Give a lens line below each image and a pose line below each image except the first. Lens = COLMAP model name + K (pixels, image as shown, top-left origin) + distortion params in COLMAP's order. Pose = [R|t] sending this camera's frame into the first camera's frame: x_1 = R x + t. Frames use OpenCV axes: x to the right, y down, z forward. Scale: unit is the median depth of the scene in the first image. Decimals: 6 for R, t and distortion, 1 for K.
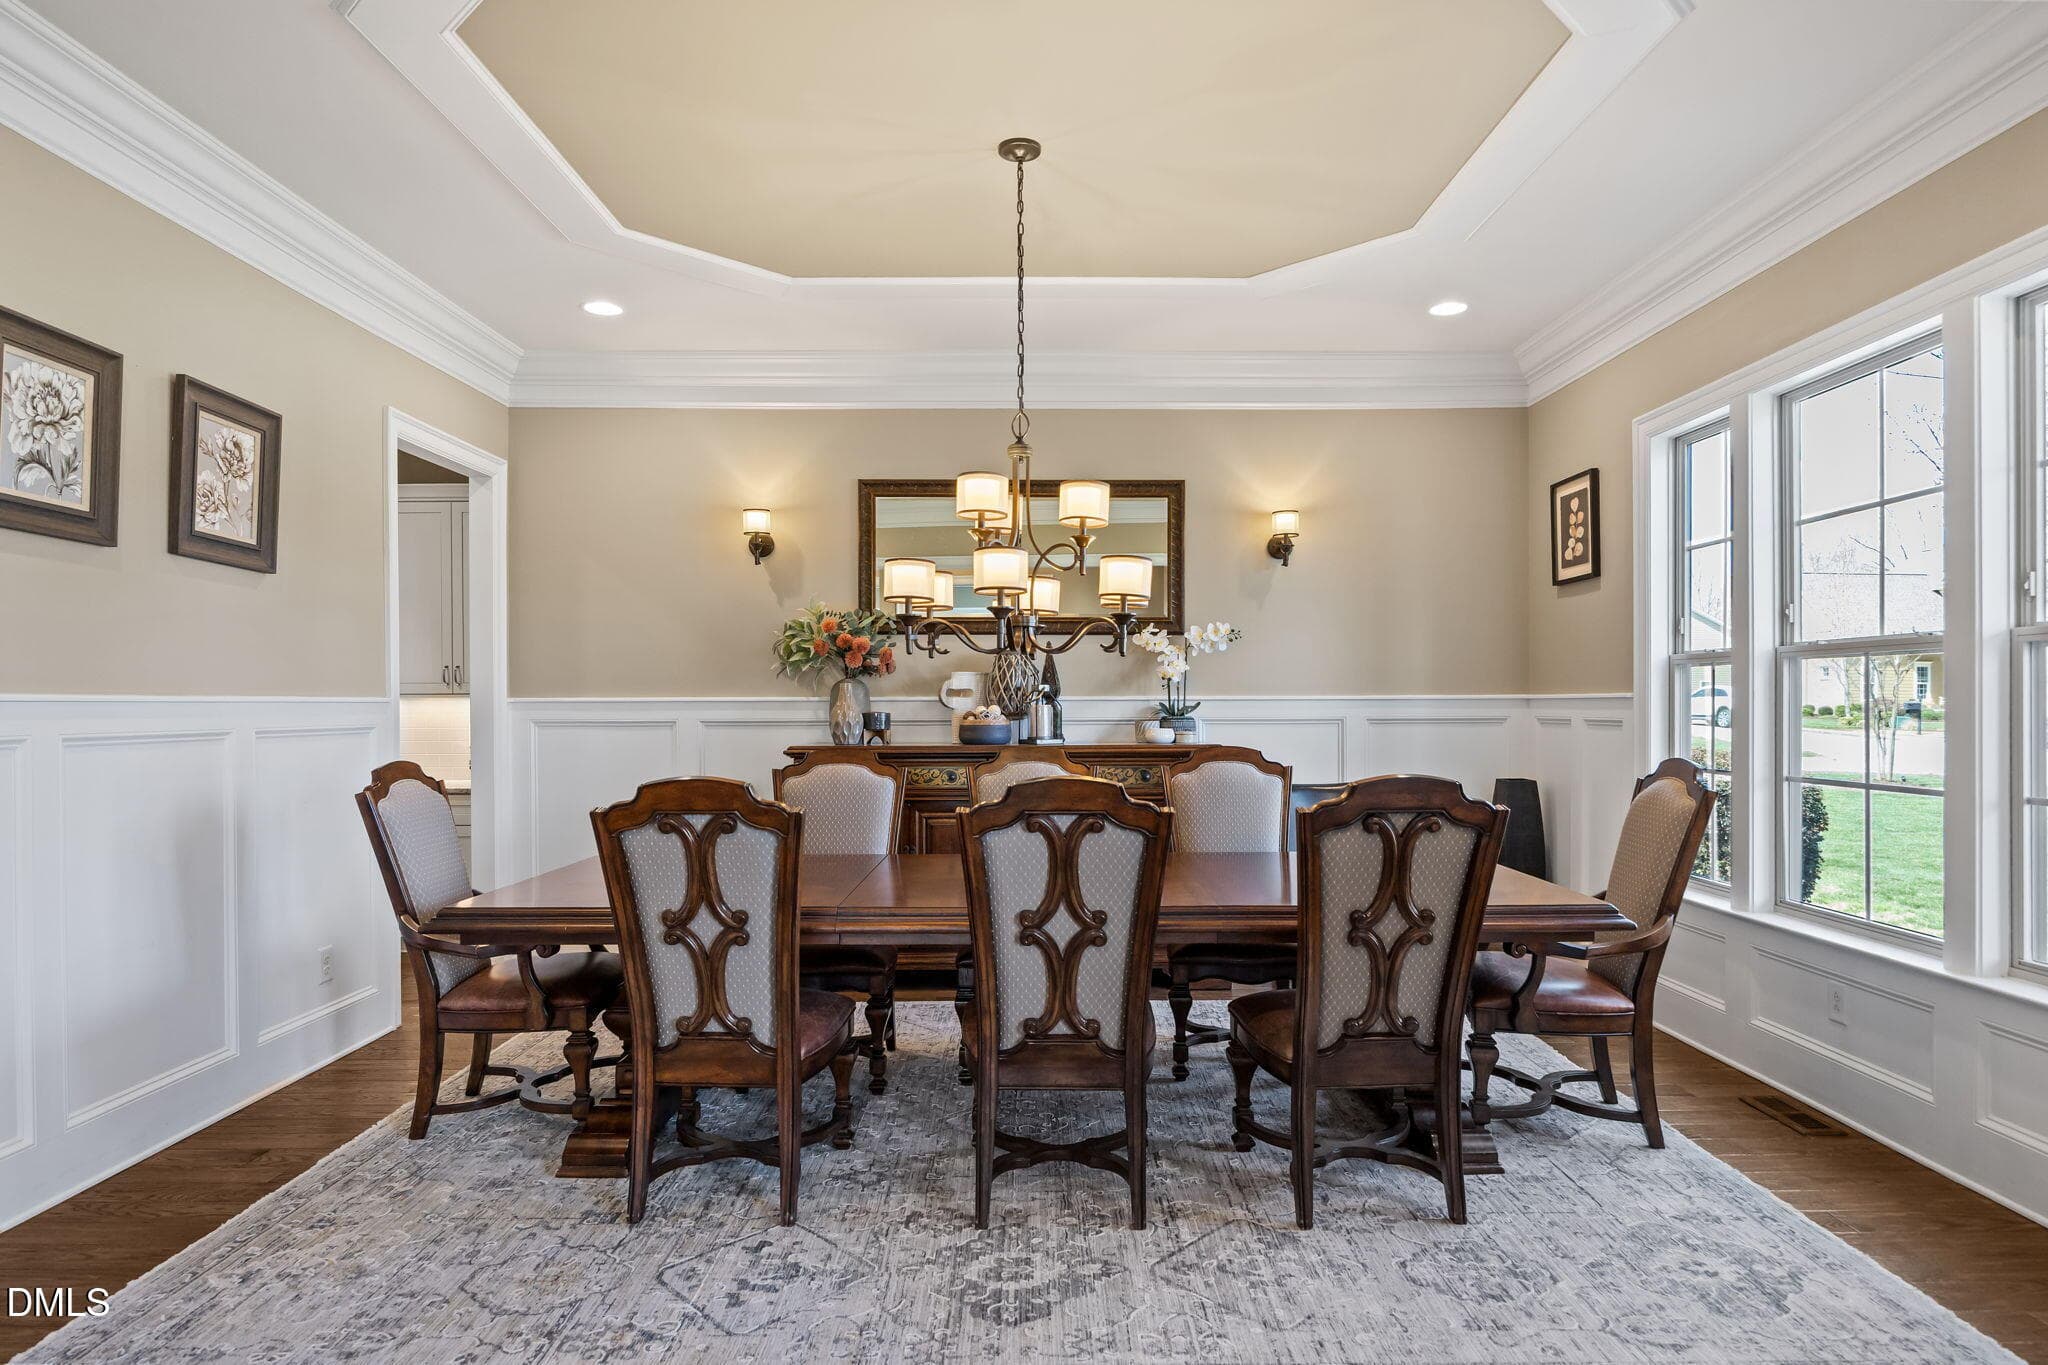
lens RADIAL K [[1183.6, 0, 1028.2], [0, 1183.6, 720.1], [0, 0, 1]] dist [-0.014794, 0.001571]
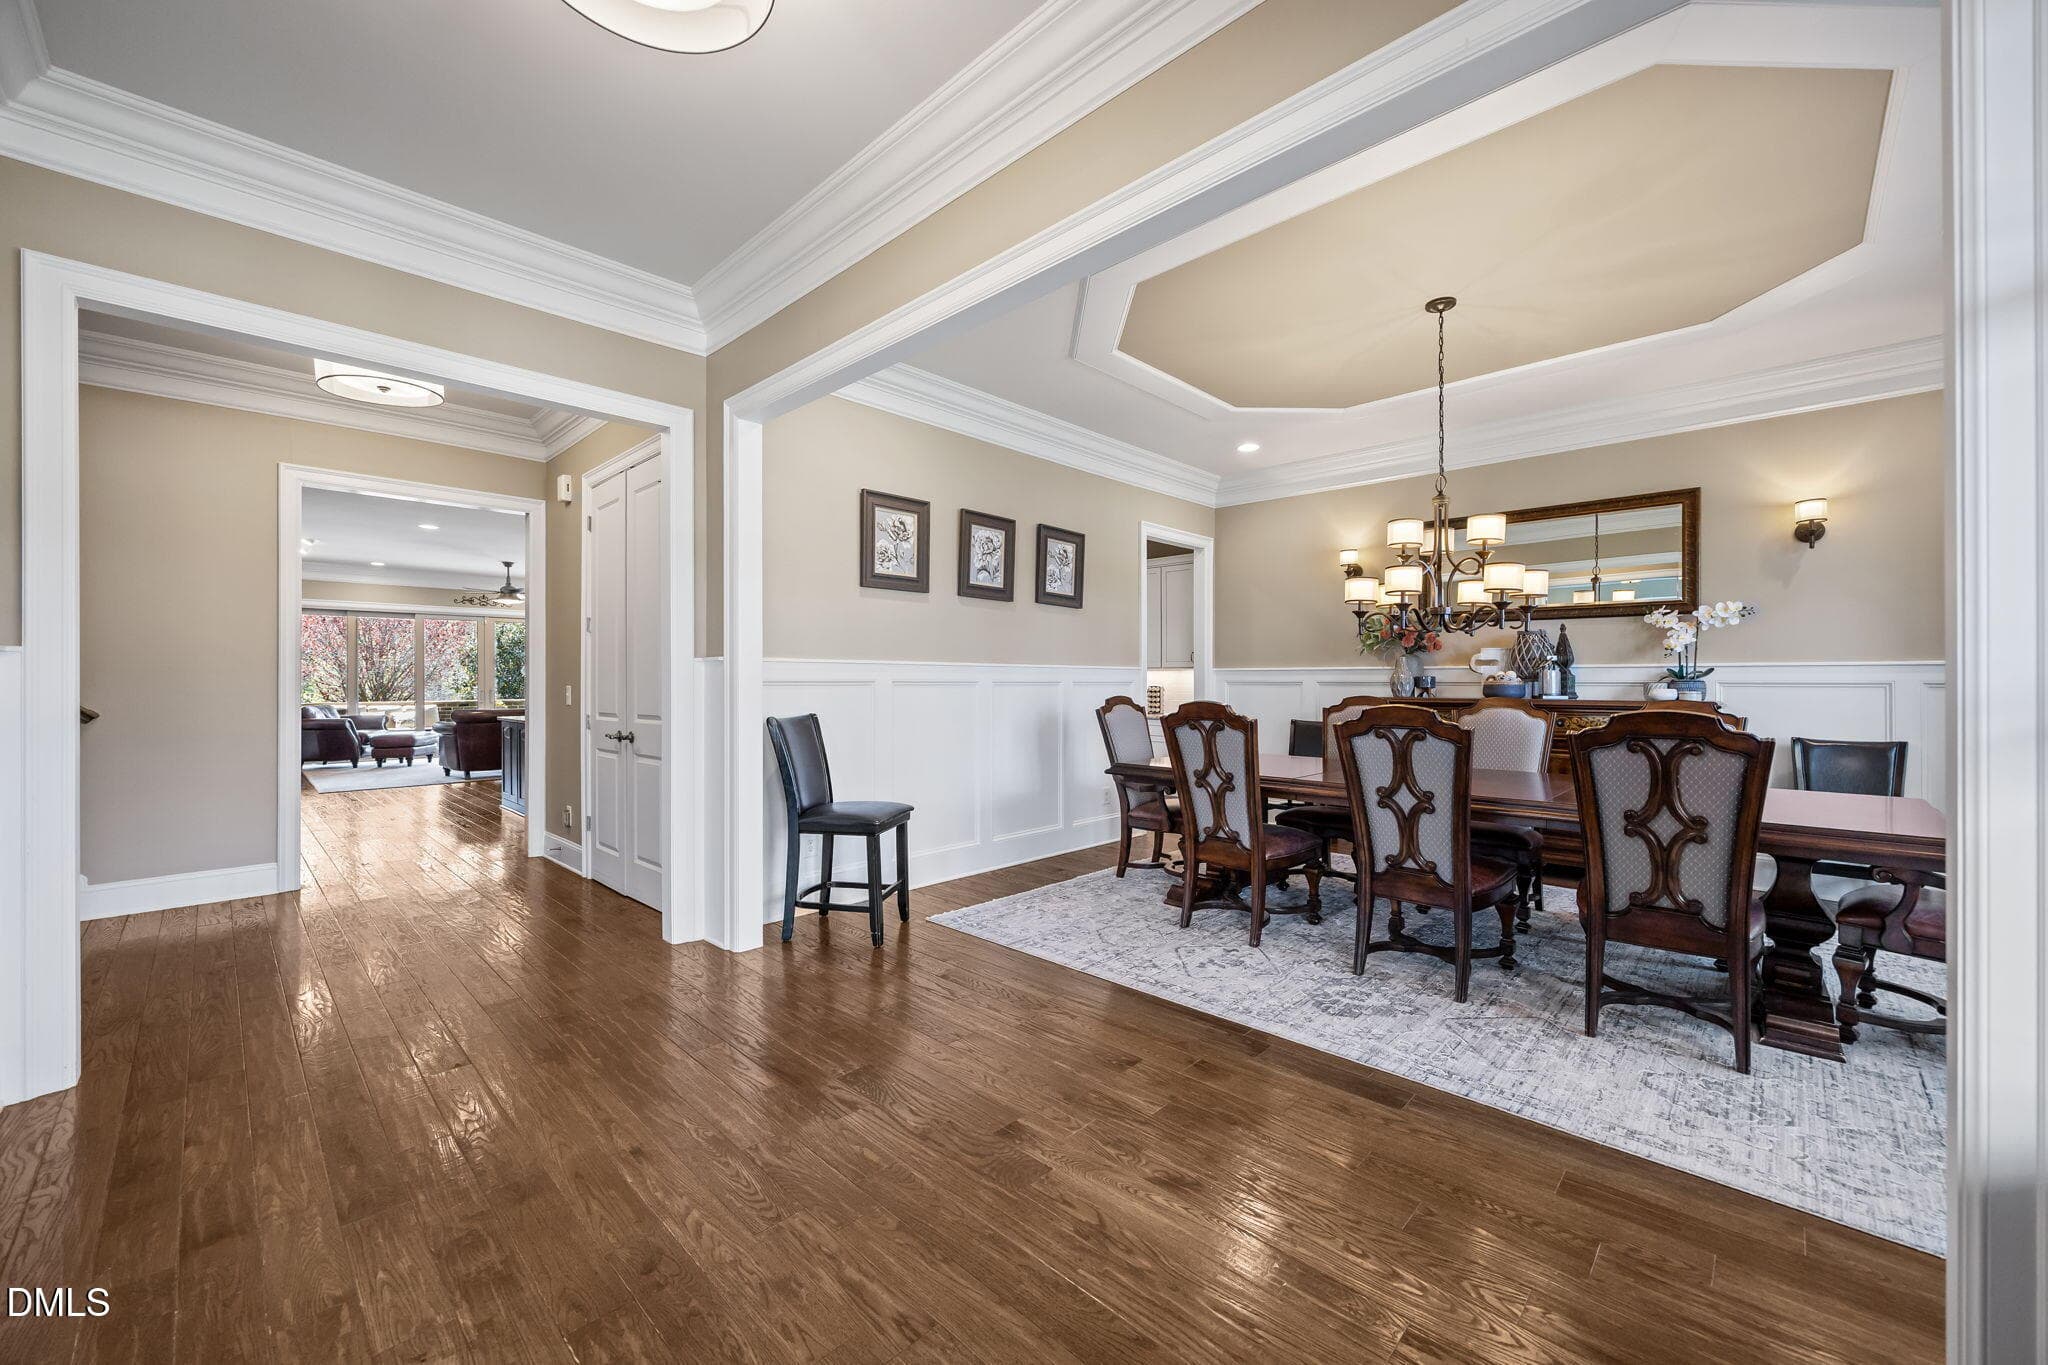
lens RADIAL K [[808.9, 0, 1044.9], [0, 808.9, 694.7], [0, 0, 1]] dist [-0.010481, 0.000030]
pose [[0.715893, 0.013876, -0.698072, 0.374158], [-0.013697, 0.999889, 0.005828, 0.027223], [0.698076, 0.005389, 0.716004, -0.113151]]
